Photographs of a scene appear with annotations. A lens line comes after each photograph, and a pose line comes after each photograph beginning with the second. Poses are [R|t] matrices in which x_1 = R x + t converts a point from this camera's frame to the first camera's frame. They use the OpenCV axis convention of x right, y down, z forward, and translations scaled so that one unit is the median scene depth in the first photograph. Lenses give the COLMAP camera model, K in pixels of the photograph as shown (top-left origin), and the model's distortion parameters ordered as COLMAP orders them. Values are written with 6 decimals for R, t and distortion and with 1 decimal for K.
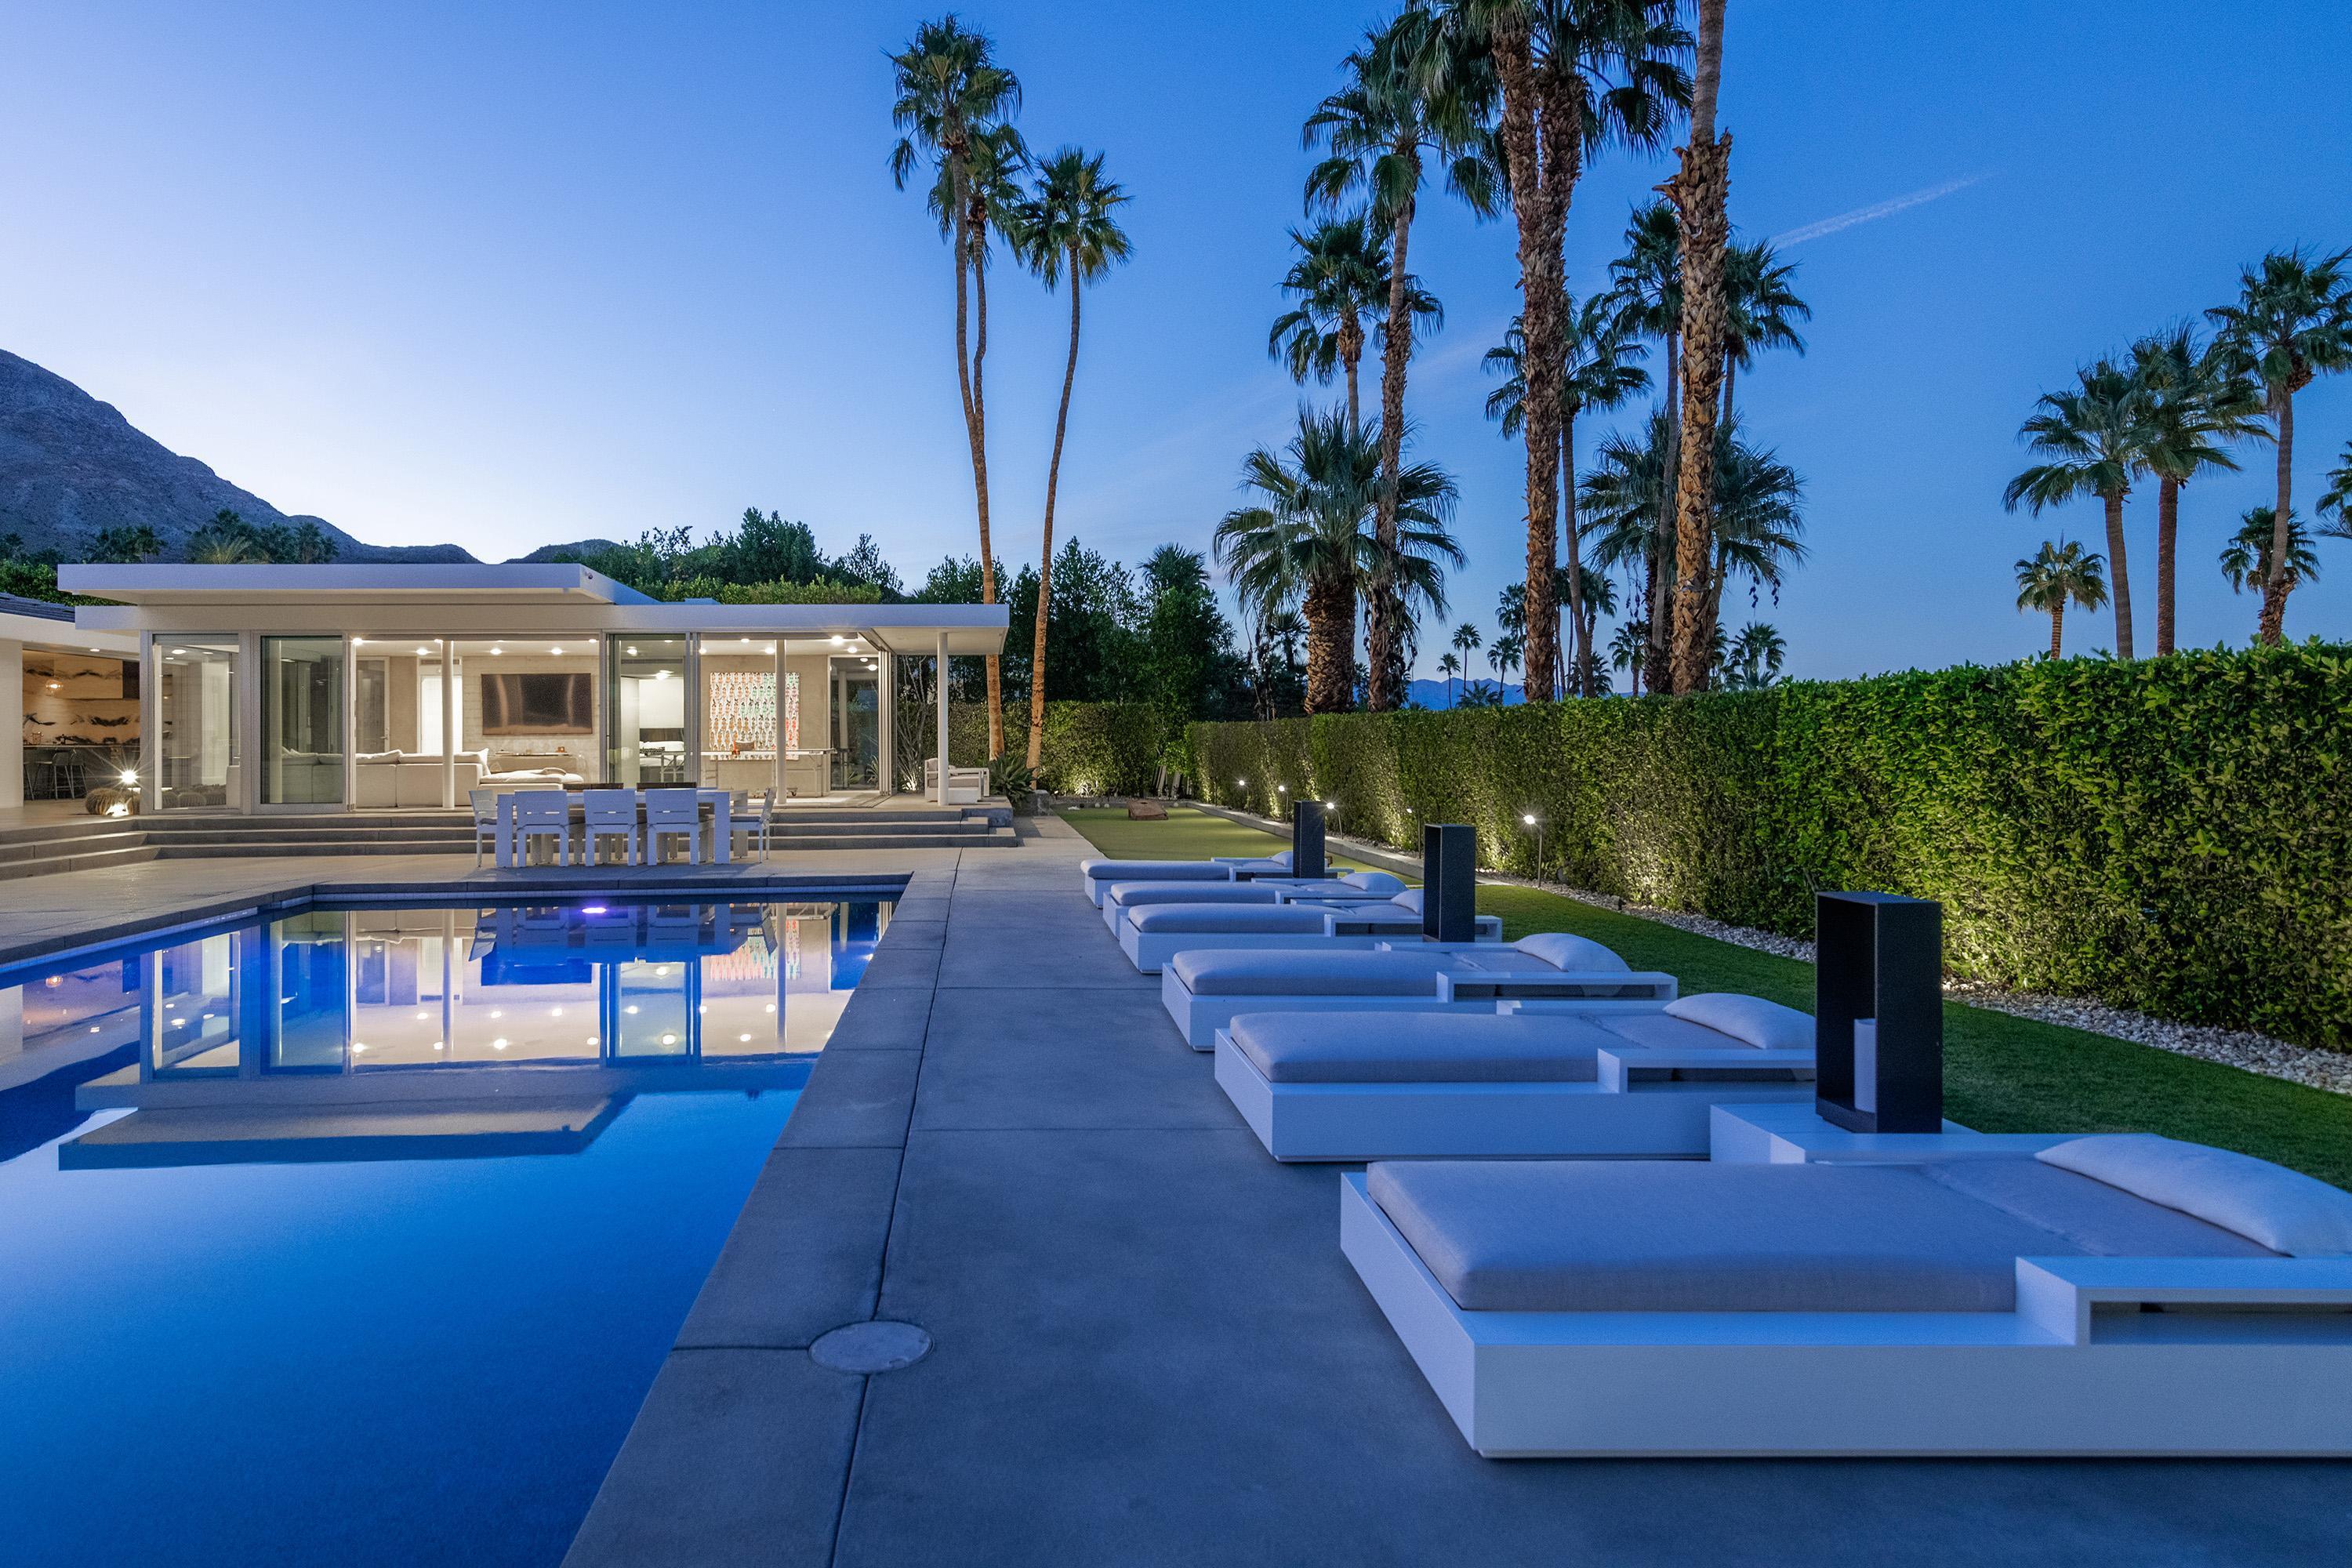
lens RADIAL K [[1396.1, 0, 1072.9], [0, 1396.1, 723.4], [0, 0, 1]] dist [0.016396, -0.001719]
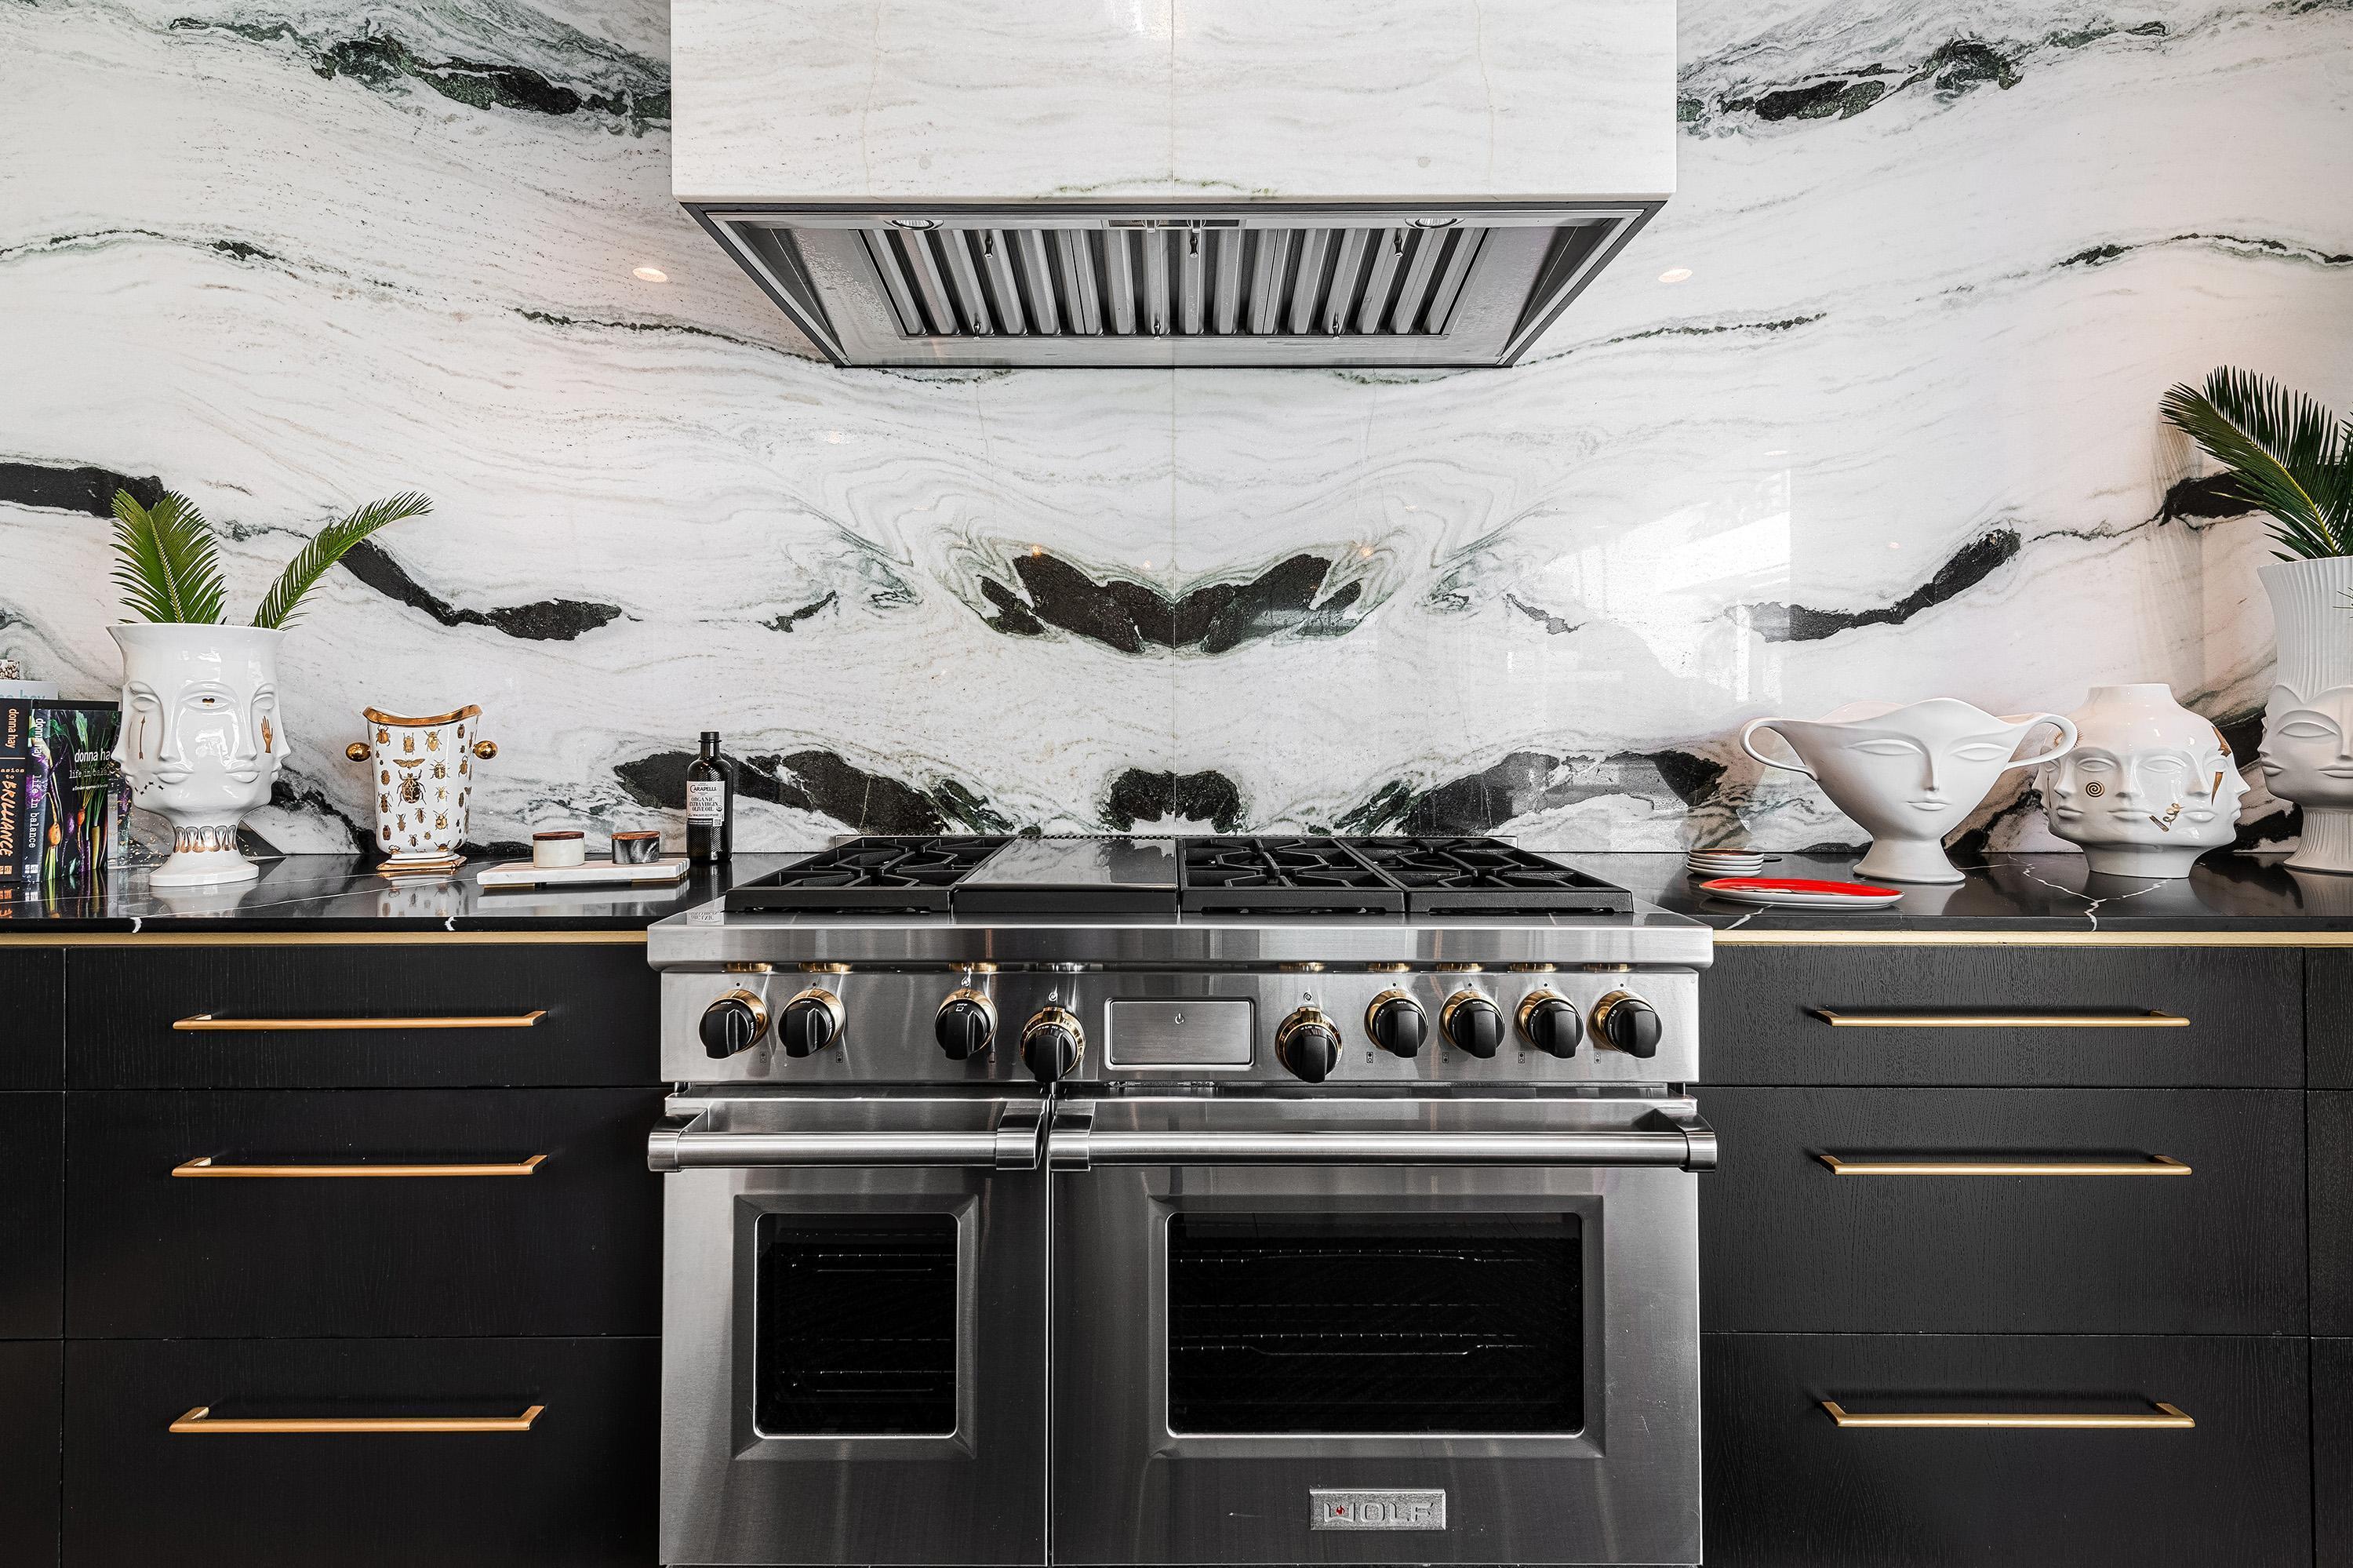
lens RADIAL K [[1014.9, 0, 1173.7], [0, 1014.9, 779.5], [0, 0, 1]] dist [0.002476, -0.000881]
pose [[0.997935, 0.004787, -0.064047, -0.636164], [-0.004601, 0.999985, 0.003050, 0.009697], [0.064060, -0.002749, 0.997942, 0.870910]]
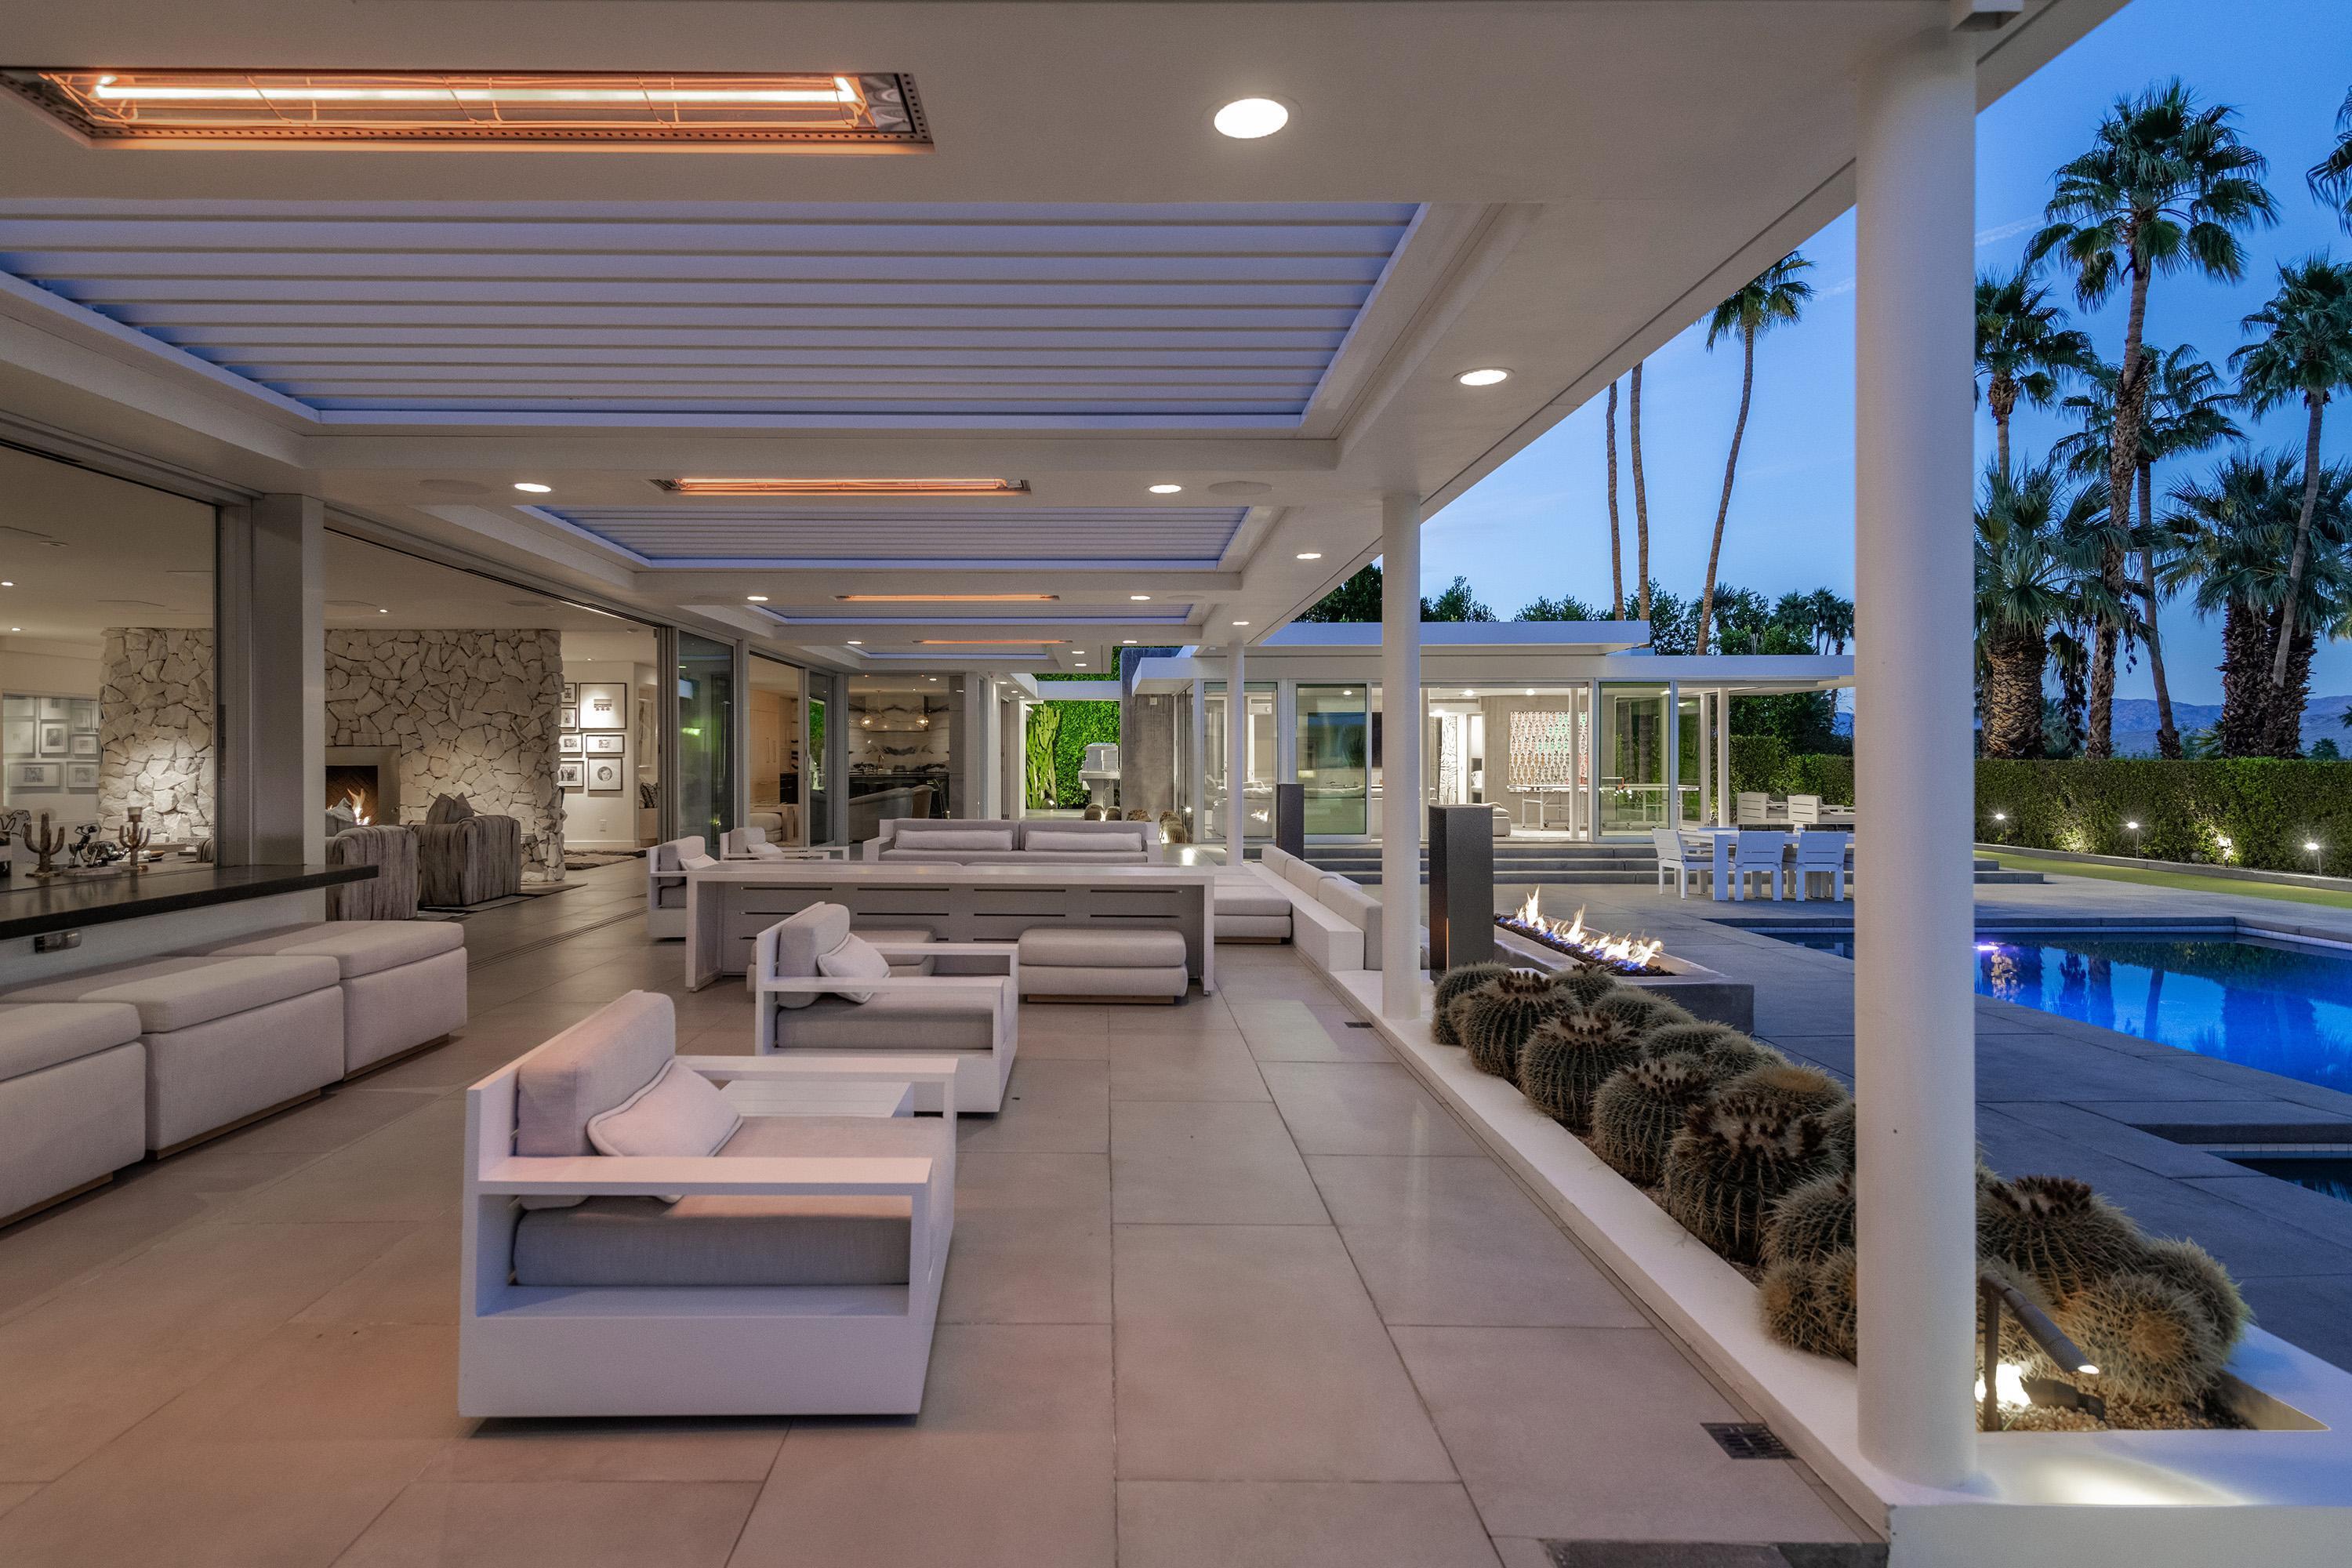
lens RADIAL K [[1307.8, 0, 1181.7], [0, 1307.8, 754.4], [0, 0, 1]] dist [0.010595, -0.010695]
pose [[0.997800, 0.005791, -0.066043, -0.364438], [-0.005114, 0.999933, 0.010402, -0.009848], [0.066099, -0.010041, 0.997763, -0.029608]]
